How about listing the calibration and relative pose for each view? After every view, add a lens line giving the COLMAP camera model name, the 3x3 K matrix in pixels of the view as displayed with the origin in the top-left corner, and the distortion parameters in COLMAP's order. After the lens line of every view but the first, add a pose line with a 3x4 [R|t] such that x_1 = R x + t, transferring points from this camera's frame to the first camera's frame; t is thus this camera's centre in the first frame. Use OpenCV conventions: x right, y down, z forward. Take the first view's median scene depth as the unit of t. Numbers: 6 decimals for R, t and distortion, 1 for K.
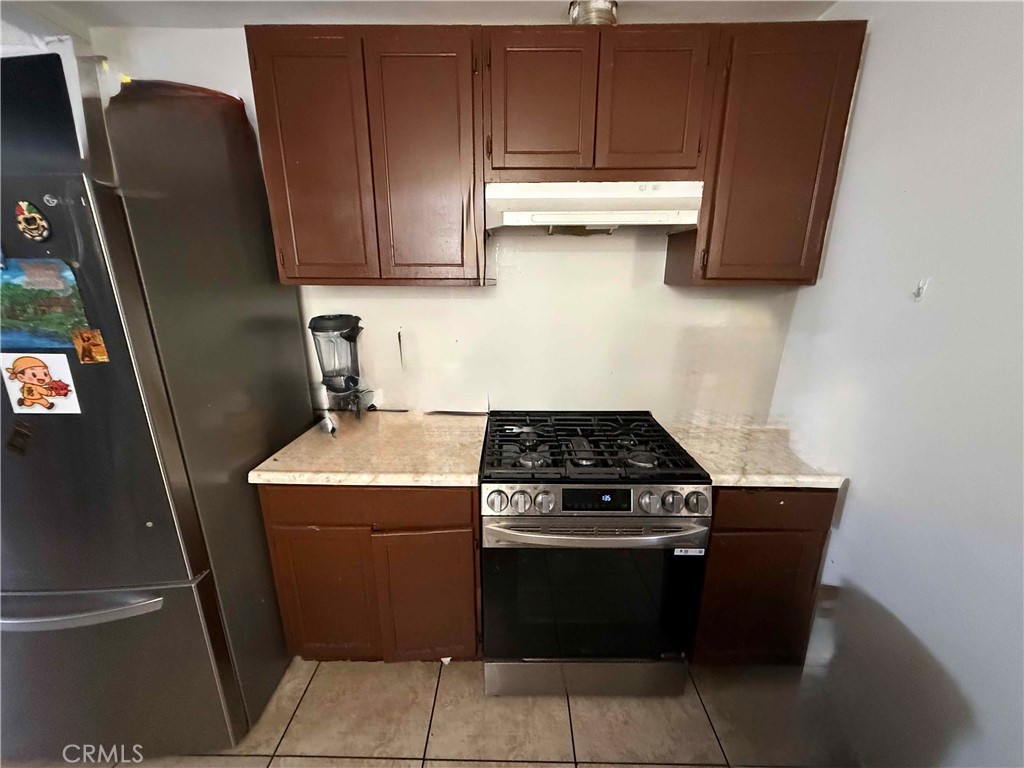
lens RADIAL K [[408.5, 0, 511.3], [0, 408.5, 386.1], [0, 0, 1]] dist [0.003197, 0.000216]
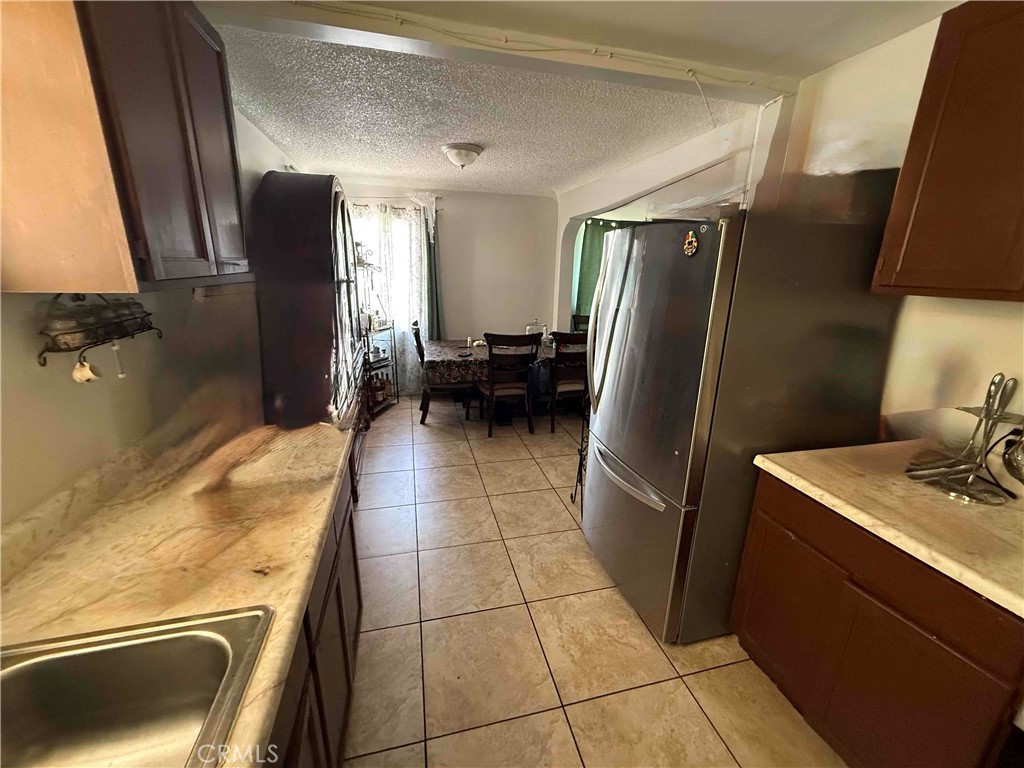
lens RADIAL K [[408.5, 0, 514.3], [0, 408.5, 384.0], [0, 0, 1]] dist [0.003197, 0.000216]
pose [[0.254905, 0.265155, -0.929901, 0.180758], [-0.279000, 0.940938, 0.191822, -0.000966], [0.925842, 0.210546, 0.313828, -0.009790]]
